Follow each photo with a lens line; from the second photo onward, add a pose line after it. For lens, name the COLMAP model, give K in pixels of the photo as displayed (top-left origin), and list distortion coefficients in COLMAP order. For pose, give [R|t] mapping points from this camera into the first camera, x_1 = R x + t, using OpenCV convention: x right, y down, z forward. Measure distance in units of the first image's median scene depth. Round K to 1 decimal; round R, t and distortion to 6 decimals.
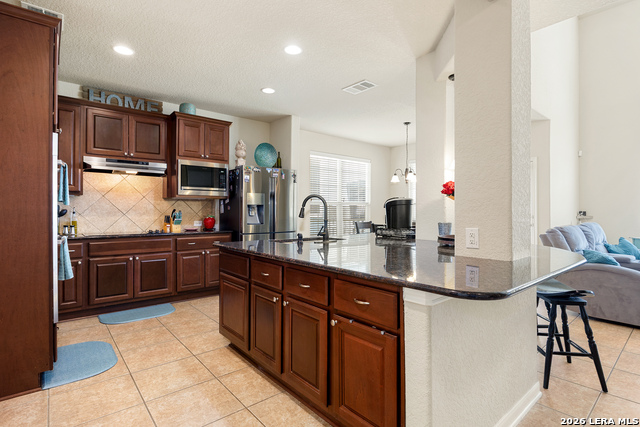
lens RADIAL K [[313.7, 0, 317.3], [0, 313.7, 211.4], [0, 0, 1]] dist [-0.006999, 0.000405]
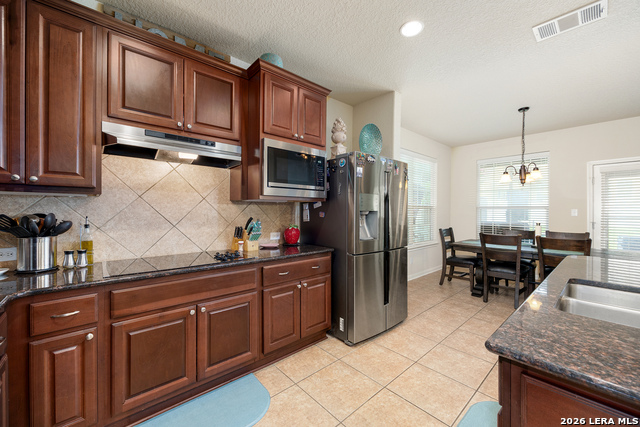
lens RADIAL K [[250.2, 0, 319.2], [0, 250.2, 212.9], [0, 0, 1]] dist [-0.002391, -0.000326]
pose [[0.999578, 0.006066, 0.028419, -0.372066], [-0.006405, 0.999909, 0.011859, -0.027089], [-0.028344, -0.012036, 0.999526, 0.536992]]
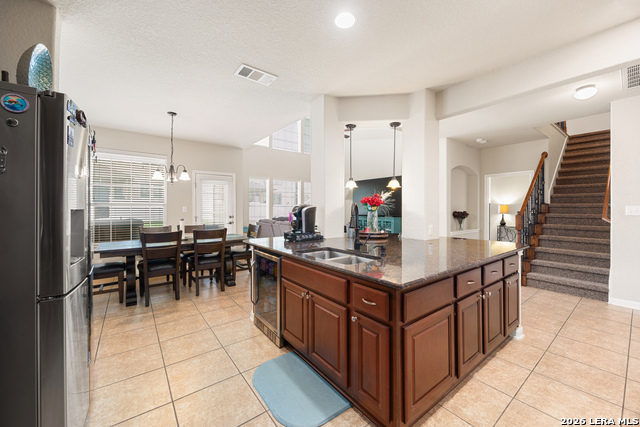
lens RADIAL K [[250.2, 0, 321.8], [0, 250.2, 208.9], [0, 0, 1]] dist [-0.002391, -0.000326]
pose [[0.034687, 0.002628, 0.999395, -0.712295], [-0.002236, 0.999994, -0.002552, -0.020001], [-0.999396, -0.002146, 0.034692, 1.023301]]
